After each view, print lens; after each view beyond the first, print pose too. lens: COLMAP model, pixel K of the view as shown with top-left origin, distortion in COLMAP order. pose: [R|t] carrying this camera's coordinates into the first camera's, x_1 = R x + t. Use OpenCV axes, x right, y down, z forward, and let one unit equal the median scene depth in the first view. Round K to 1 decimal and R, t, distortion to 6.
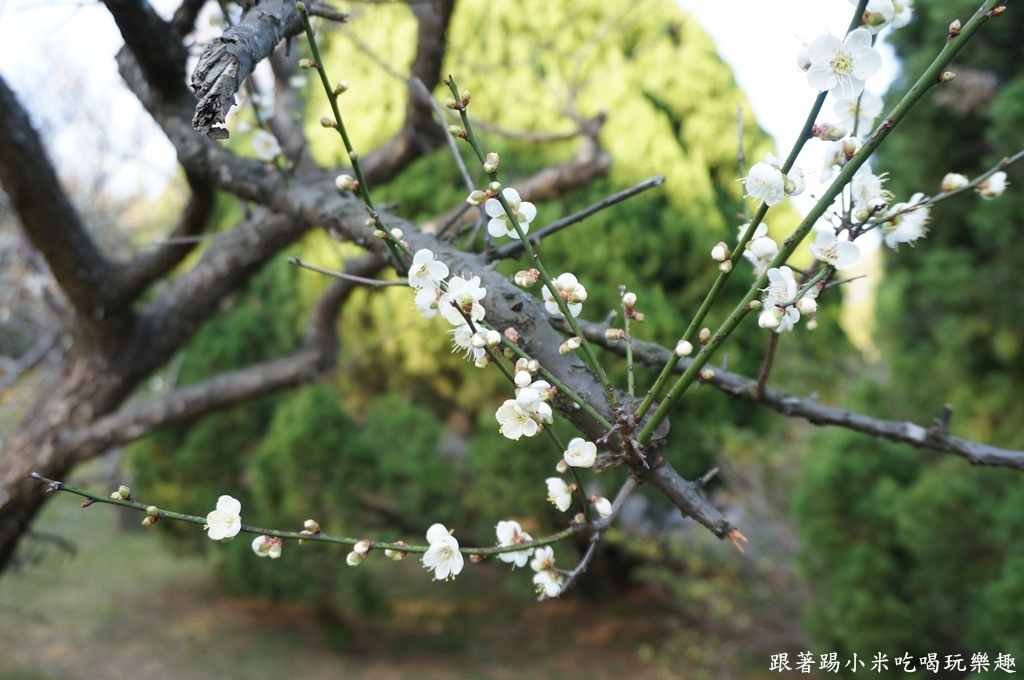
lens RADIAL K [[932.0, 0, 660.4], [0, 932.0, 340.0], [0, 0, 1]] dist [-0.003832, 0.007602]
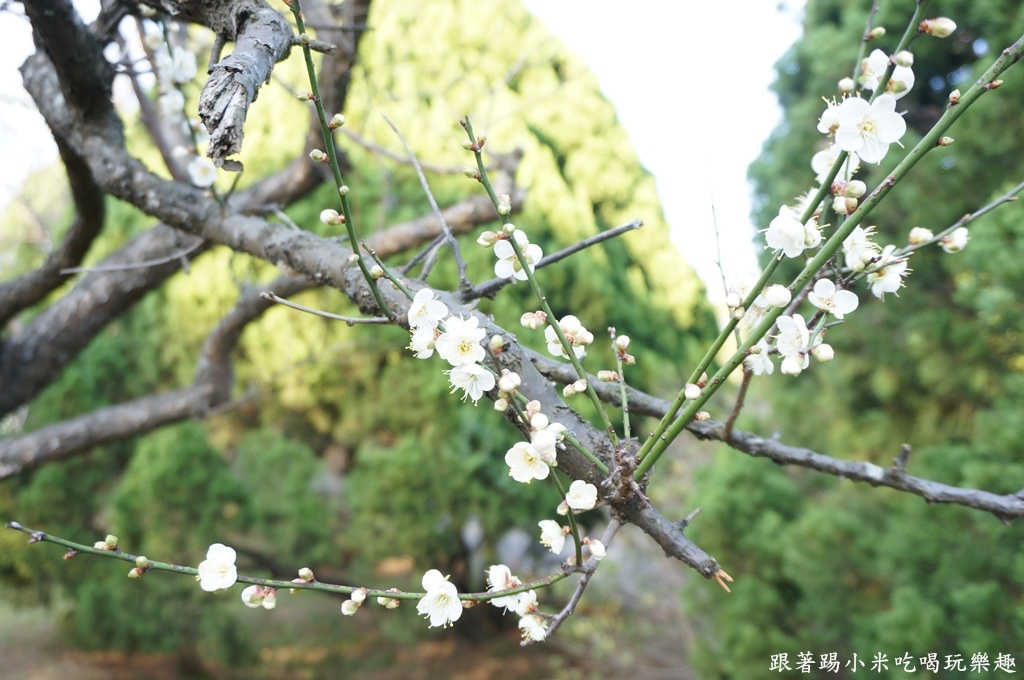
lens RADIAL K [[932.0, 0, 660.4], [0, 932.0, 340.0], [0, 0, 1]] dist [-0.003832, 0.007602]
pose [[0.990187, 0.015568, 0.138878, -0.125475], [-0.010510, 0.999257, -0.037079, -0.007959], [-0.139353, 0.035255, 0.989615, -0.006698]]
